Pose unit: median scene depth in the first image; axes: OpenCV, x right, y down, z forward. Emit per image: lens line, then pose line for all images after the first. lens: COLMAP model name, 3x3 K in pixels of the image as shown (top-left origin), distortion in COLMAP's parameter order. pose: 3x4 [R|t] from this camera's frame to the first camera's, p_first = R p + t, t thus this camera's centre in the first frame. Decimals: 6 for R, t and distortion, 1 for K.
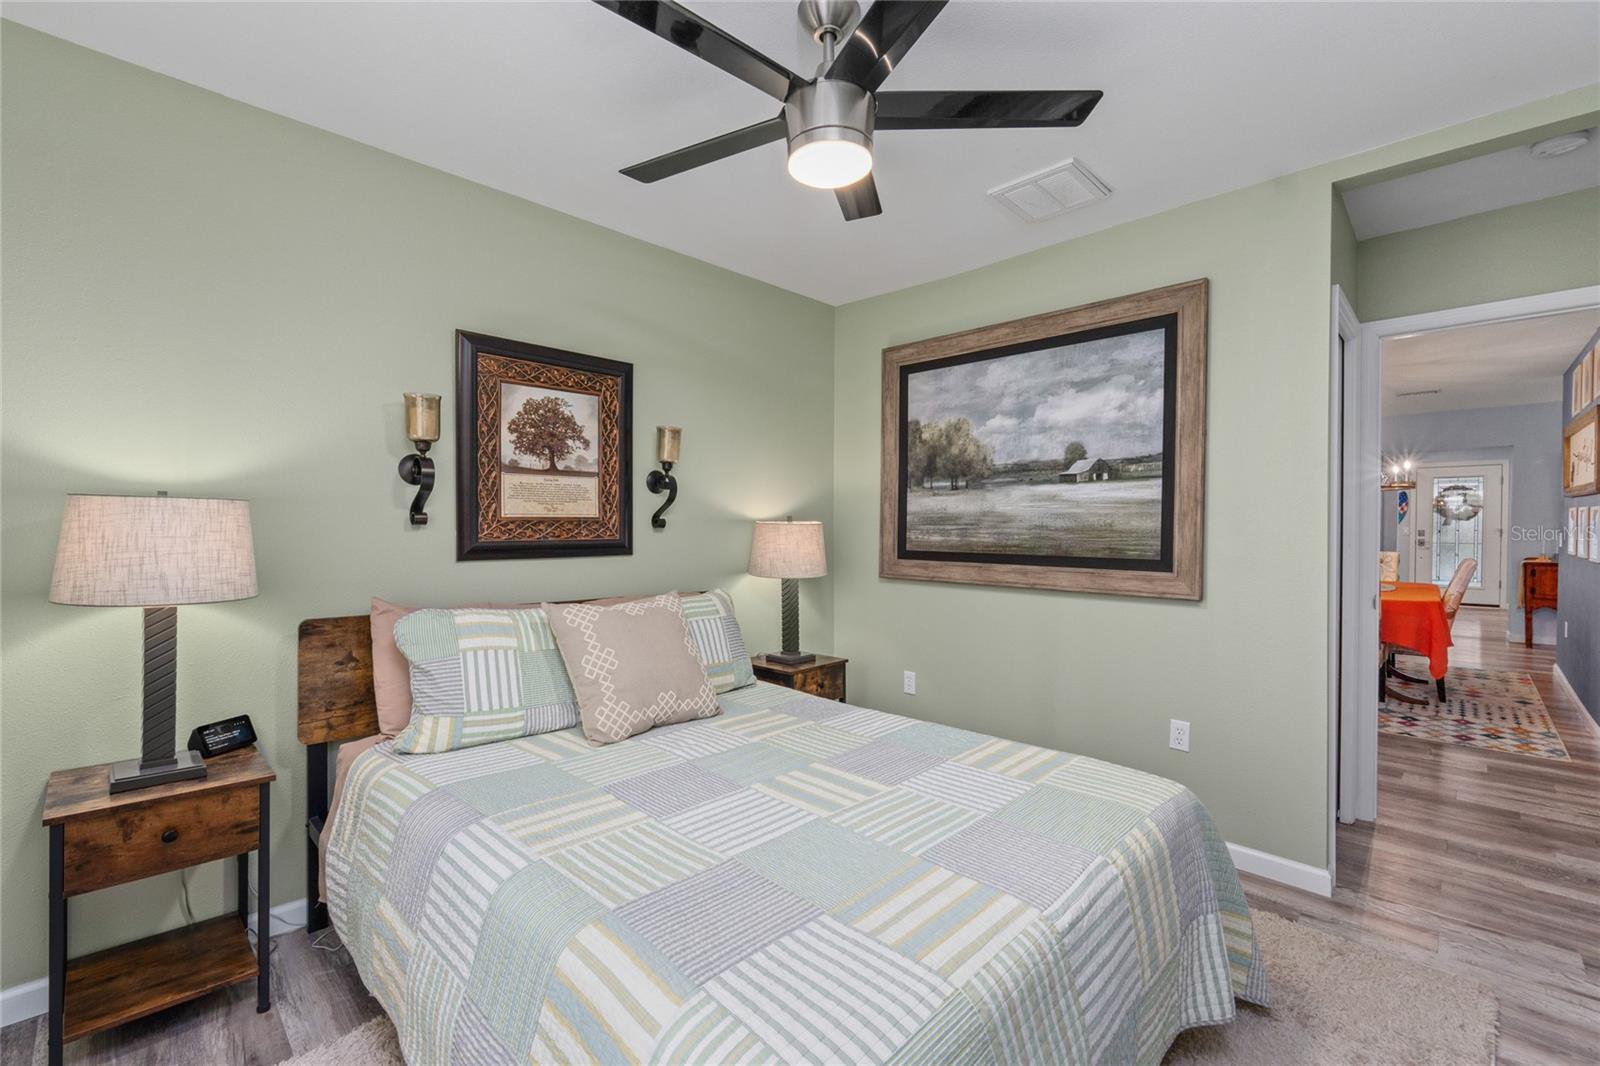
lens RADIAL K [[677.0, 0, 805.4], [0, 677.0, 528.5], [0, 0, 1]] dist [-0.002464, -0.000340]
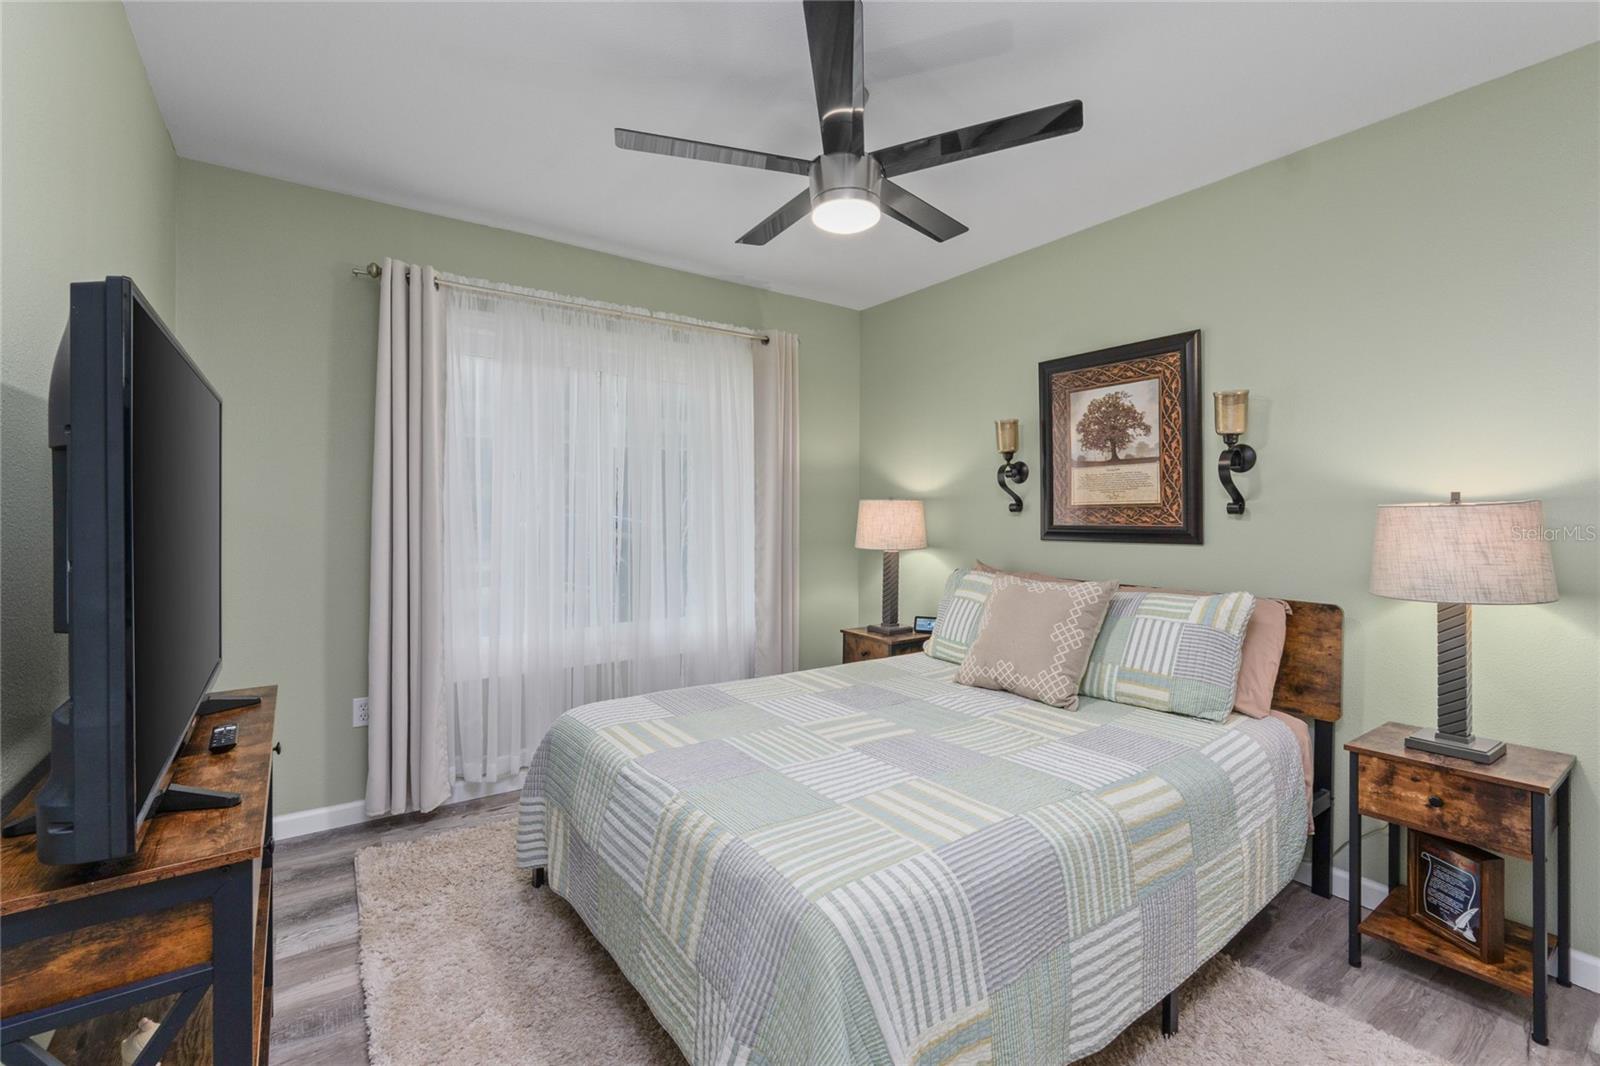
lens RADIAL K [[677.0, 0, 805.4], [0, 677.0, 528.5], [0, 0, 1]] dist [-0.002464, -0.000340]
pose [[-0.162395, 0.015131, -0.986610, 0.784031], [-0.005018, 0.999857, 0.016160, 0.006527], [0.986713, 0.007575, -0.162295, 0.712775]]
